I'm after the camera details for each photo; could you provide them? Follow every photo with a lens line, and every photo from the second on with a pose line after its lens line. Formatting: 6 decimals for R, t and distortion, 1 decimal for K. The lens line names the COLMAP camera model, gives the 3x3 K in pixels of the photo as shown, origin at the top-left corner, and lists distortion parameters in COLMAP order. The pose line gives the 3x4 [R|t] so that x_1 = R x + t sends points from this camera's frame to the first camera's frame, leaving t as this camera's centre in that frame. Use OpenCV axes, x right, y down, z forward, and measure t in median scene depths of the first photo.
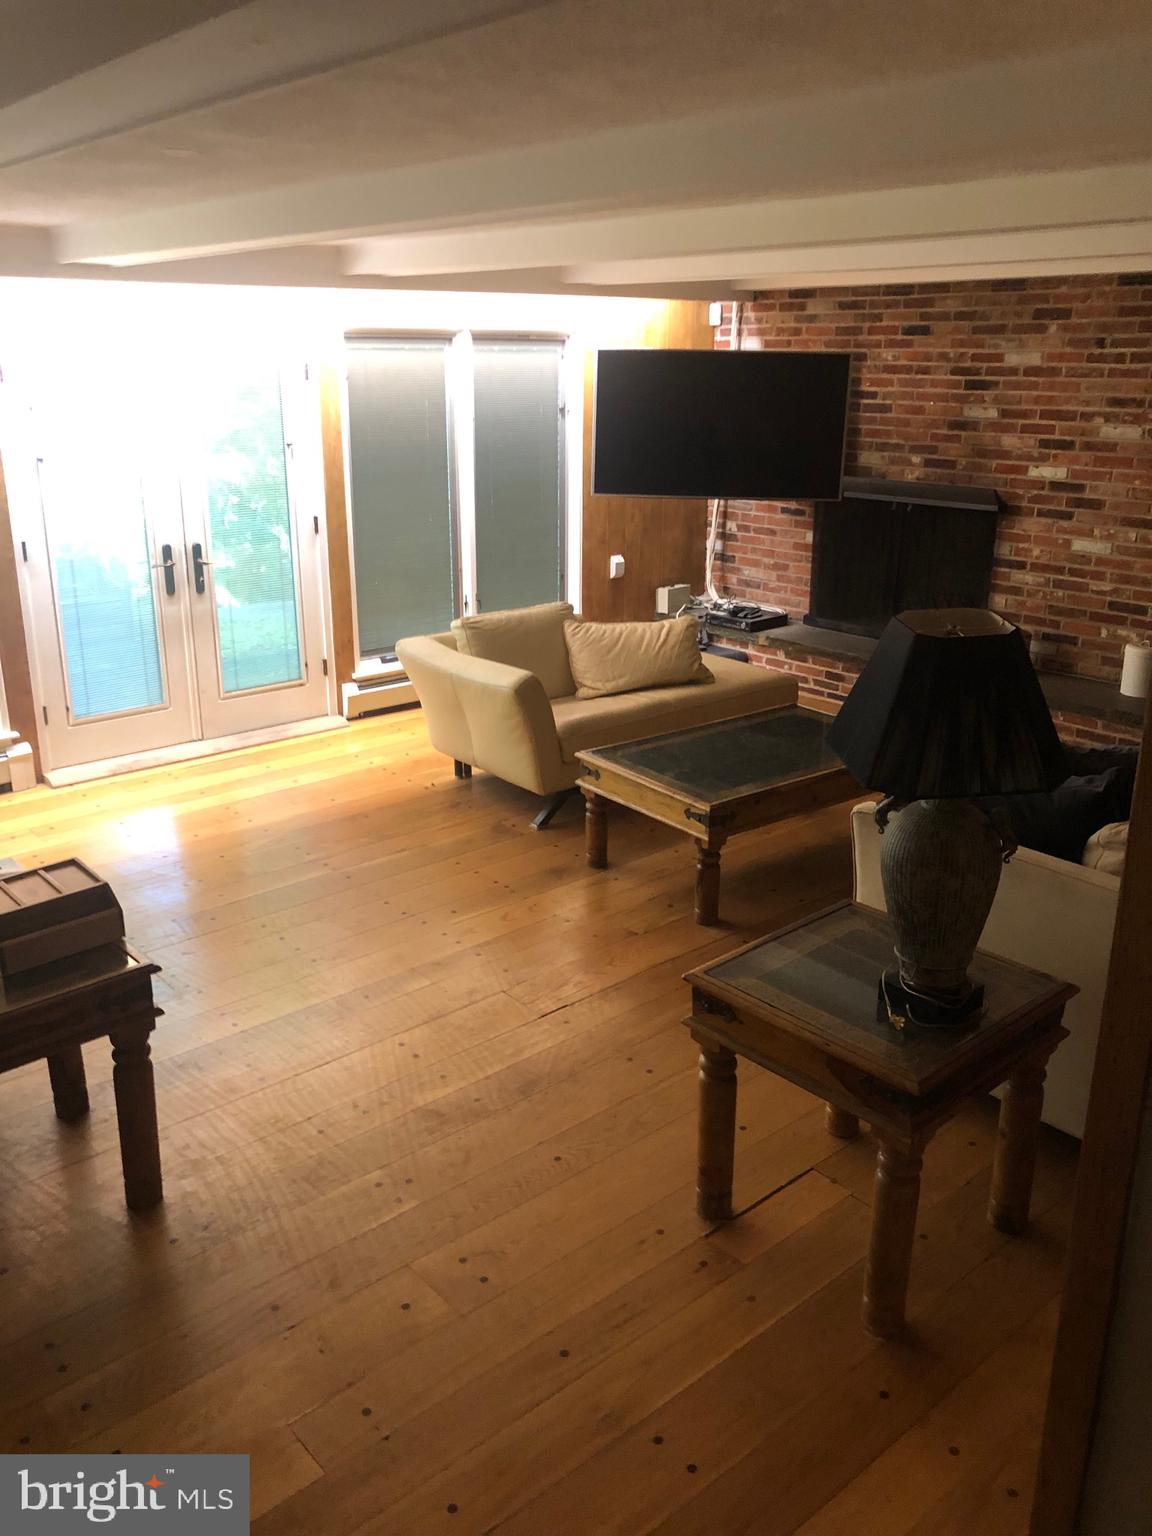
lens RADIAL K [[1241.1, 0, 576.0], [0, 1241.1, 768.0], [0, 0, 1]] dist [0.054728, -0.076307]
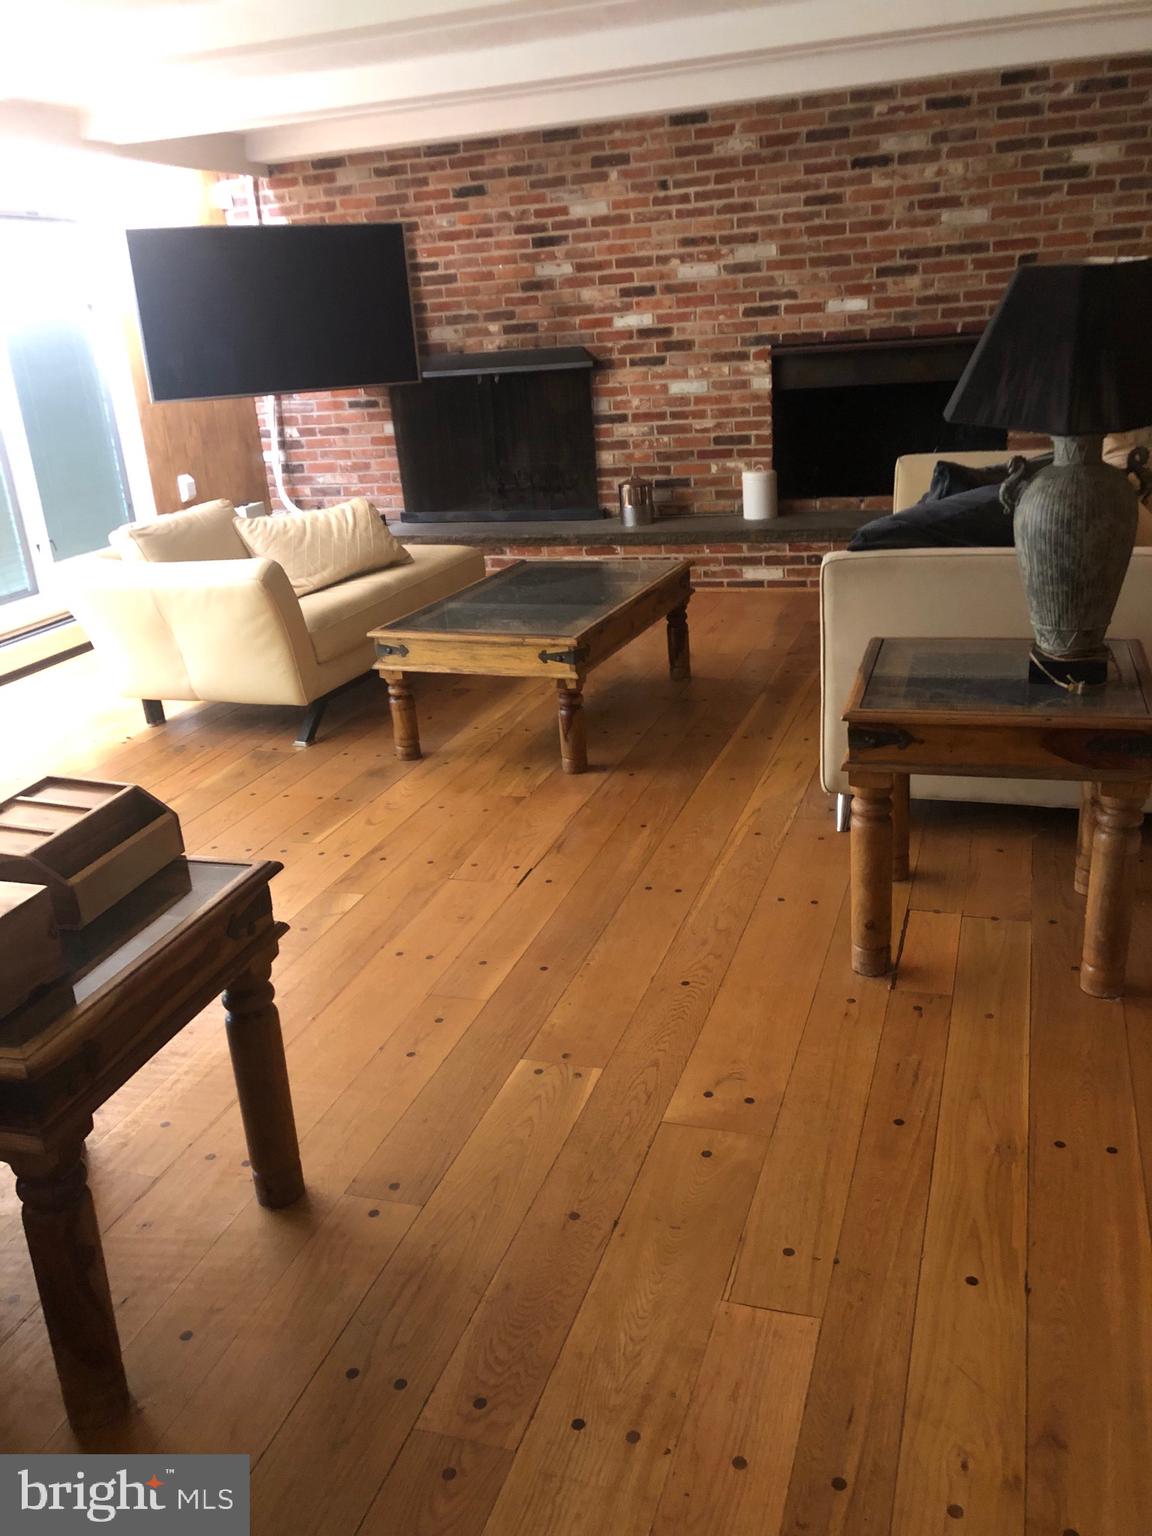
lens RADIAL K [[1269.4, 0, 576.0], [0, 1269.4, 768.0], [0, 0, 1]] dist [0.036117, -0.002717]
pose [[0.863652, -0.234375, 0.446288, -0.232178], [0.230310, 0.970995, 0.064240, 0.044456], [-0.448399, 0.047304, 0.892581, 0.114783]]
